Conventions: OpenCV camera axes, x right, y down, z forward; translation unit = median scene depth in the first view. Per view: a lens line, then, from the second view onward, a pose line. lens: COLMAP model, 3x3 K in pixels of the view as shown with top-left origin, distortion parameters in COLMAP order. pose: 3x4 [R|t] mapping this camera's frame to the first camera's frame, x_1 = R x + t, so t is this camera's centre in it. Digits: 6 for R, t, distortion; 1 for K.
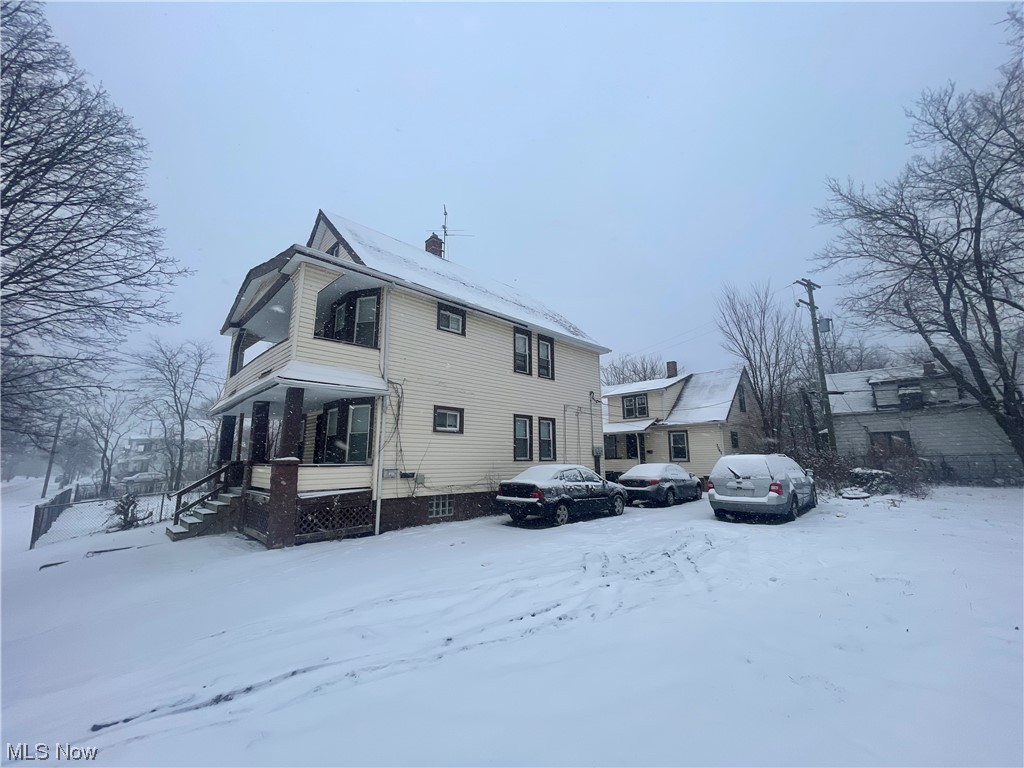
lens RADIAL K [[412.6, 0, 510.4], [0, 412.6, 379.8], [0, 0, 1]] dist [-0.003496, -0.000021]
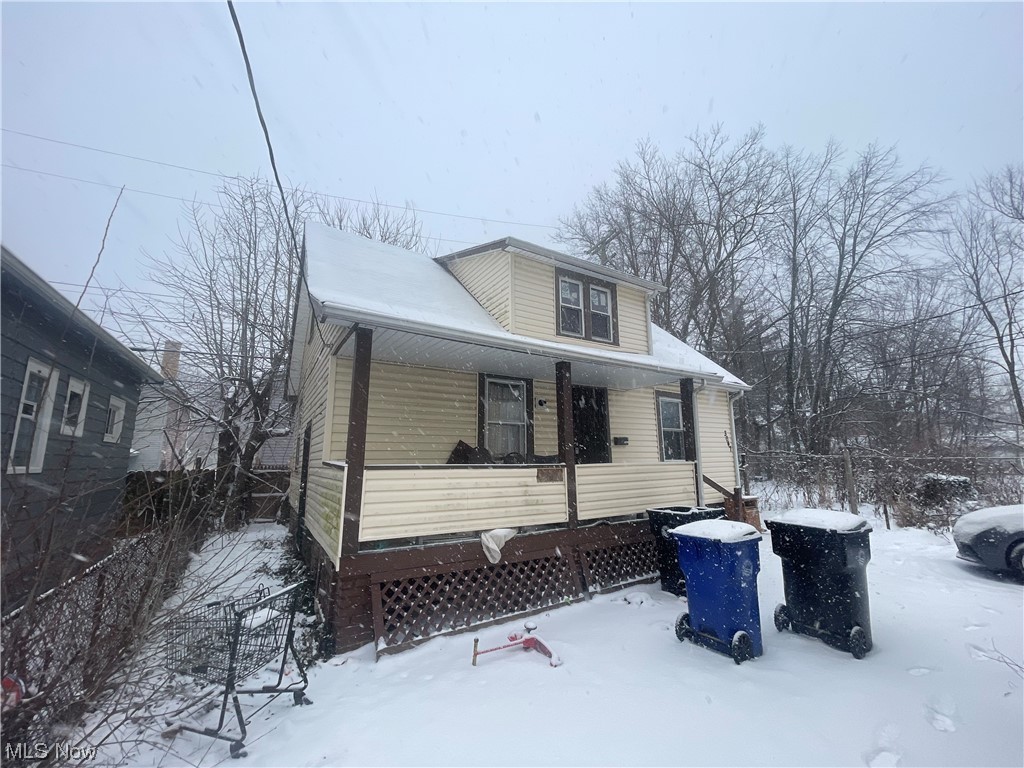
lens RADIAL K [[412.6, 0, 514.2], [0, 412.6, 384.1], [0, 0, 1]] dist [-0.003496, -0.000021]
pose [[0.224982, 0.177939, 0.957977, -0.028453], [-0.180697, 0.973748, -0.138431, 0.183518], [-0.957461, -0.141959, 0.251229, 0.958517]]
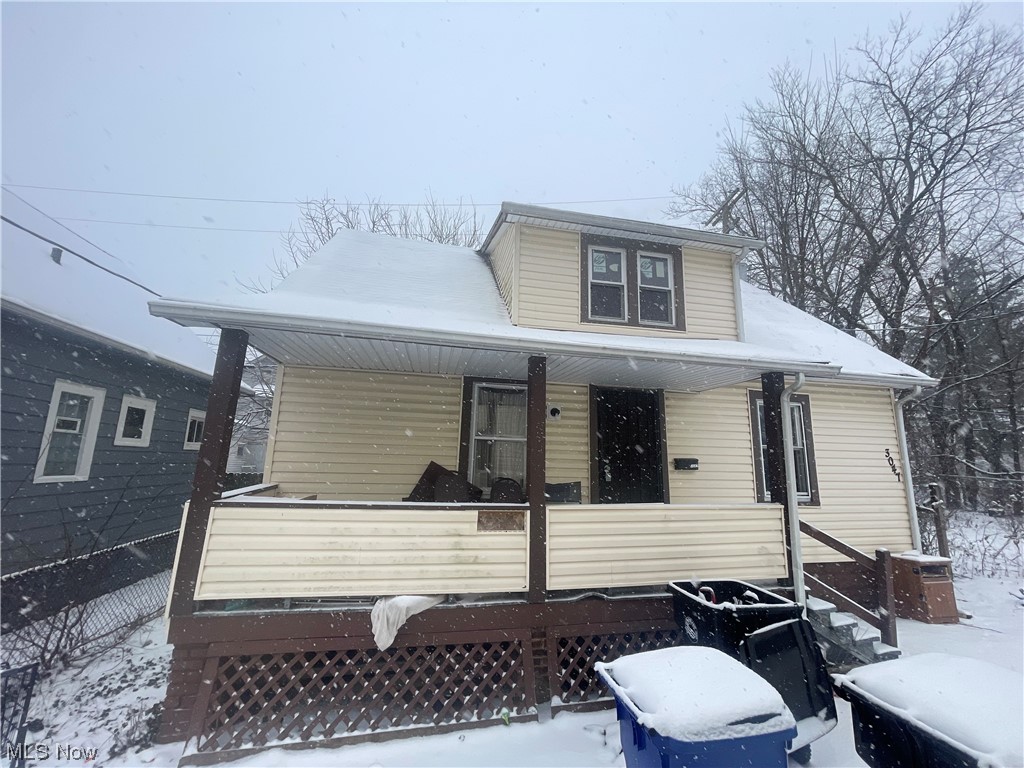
lens RADIAL K [[412.6, 0, 514.8], [0, 412.6, 385.9], [0, 0, 1]] dist [-0.003496, -0.000021]
pose [[0.546603, 0.166087, 0.820756, 0.063655], [-0.187260, 0.979556, -0.073512, 0.158380], [-0.816186, -0.113513, 0.566529, 0.903600]]
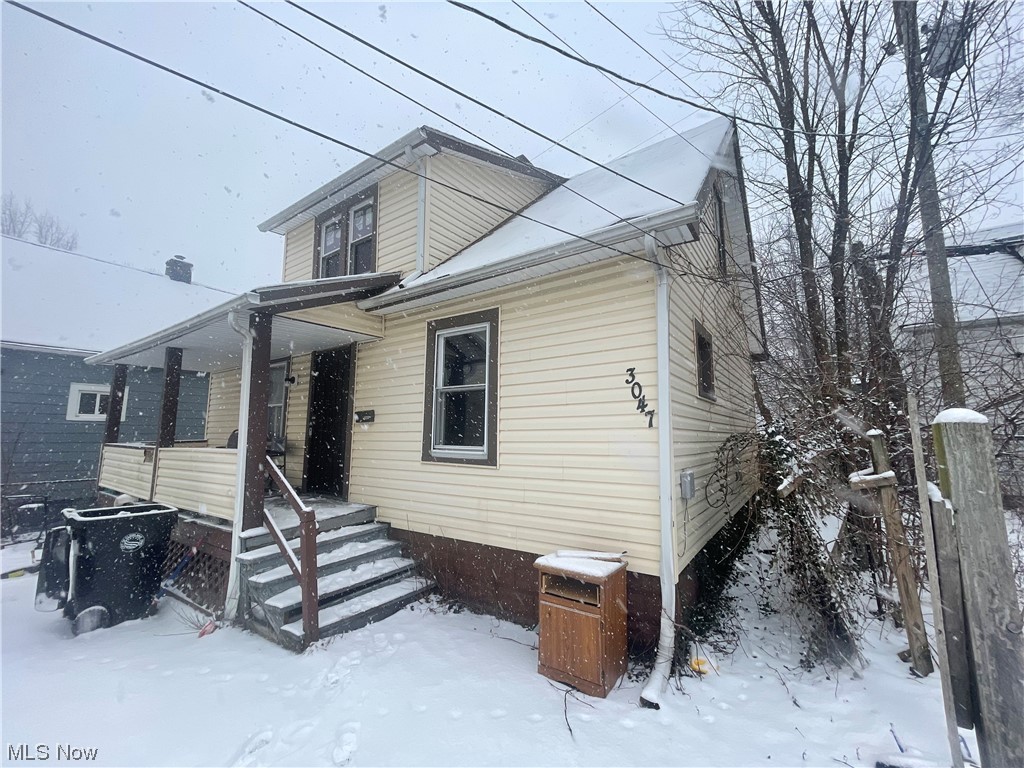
lens RADIAL K [[412.6, 0, 514.7], [0, 412.6, 383.1], [0, 0, 1]] dist [-0.003496, -0.000021]
pose [[0.983940, 0.027405, 0.176383, 0.361733], [-0.038645, 0.997413, 0.060607, 0.131368], [-0.174265, -0.066450, 0.982454, 0.716405]]
